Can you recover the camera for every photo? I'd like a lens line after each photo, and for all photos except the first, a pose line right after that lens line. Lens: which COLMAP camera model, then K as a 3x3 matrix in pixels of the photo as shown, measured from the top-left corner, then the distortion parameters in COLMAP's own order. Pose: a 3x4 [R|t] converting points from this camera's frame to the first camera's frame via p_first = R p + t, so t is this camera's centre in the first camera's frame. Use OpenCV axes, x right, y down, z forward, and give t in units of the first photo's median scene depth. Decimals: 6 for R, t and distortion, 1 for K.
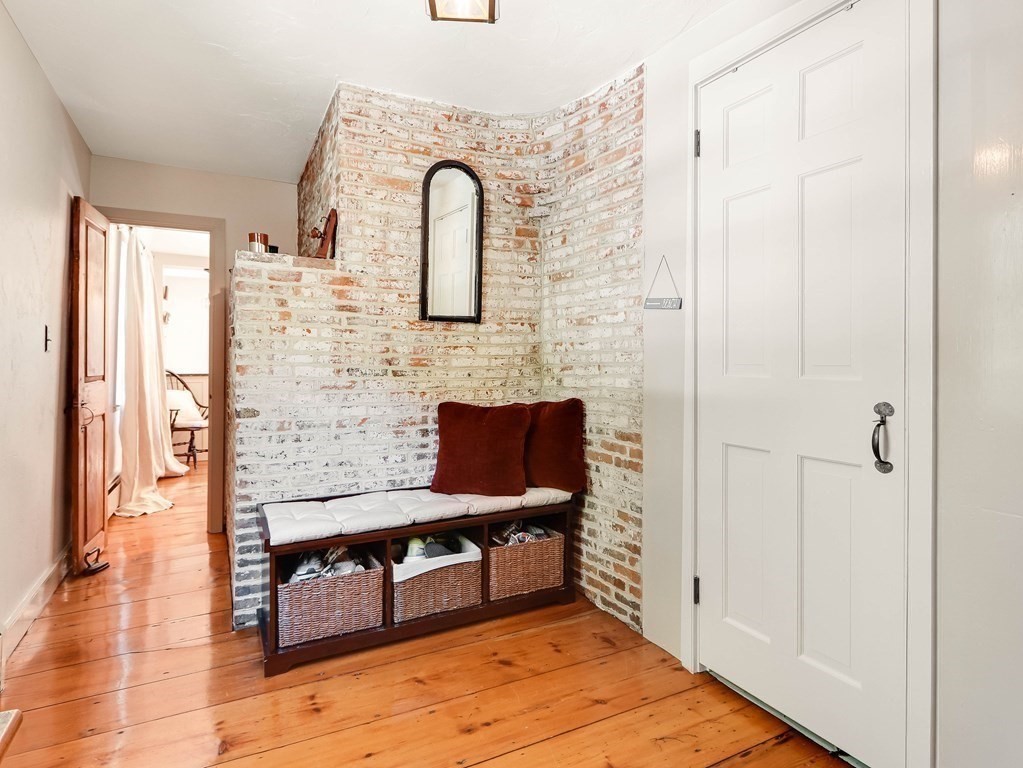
lens RADIAL K [[544.9, 0, 516.4], [0, 544.9, 357.6], [0, 0, 1]] dist [-0.000678, 0.000622]
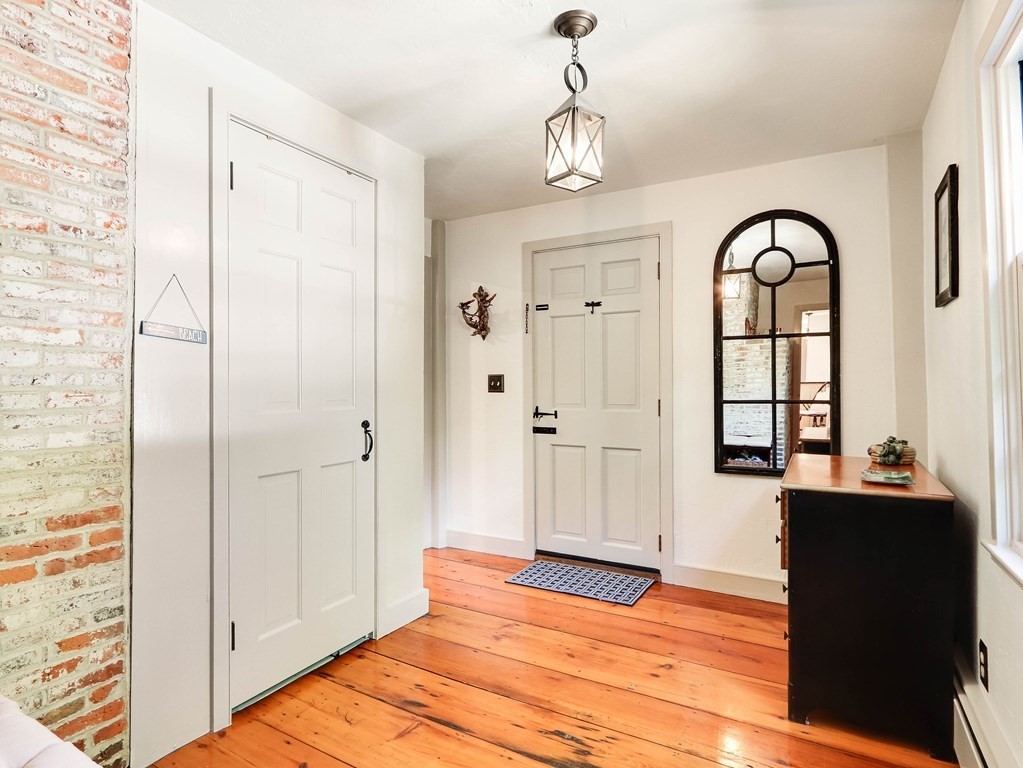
lens RADIAL K [[544.9, 0, 511.9], [0, 544.9, 378.3], [0, 0, 1]] dist [-0.000678, 0.000622]
pose [[-0.499683, -0.000046, 0.866208, -0.632948], [-0.008416, 0.999953, -0.004802, -0.027772], [-0.866167, -0.009690, -0.499660, 0.877695]]
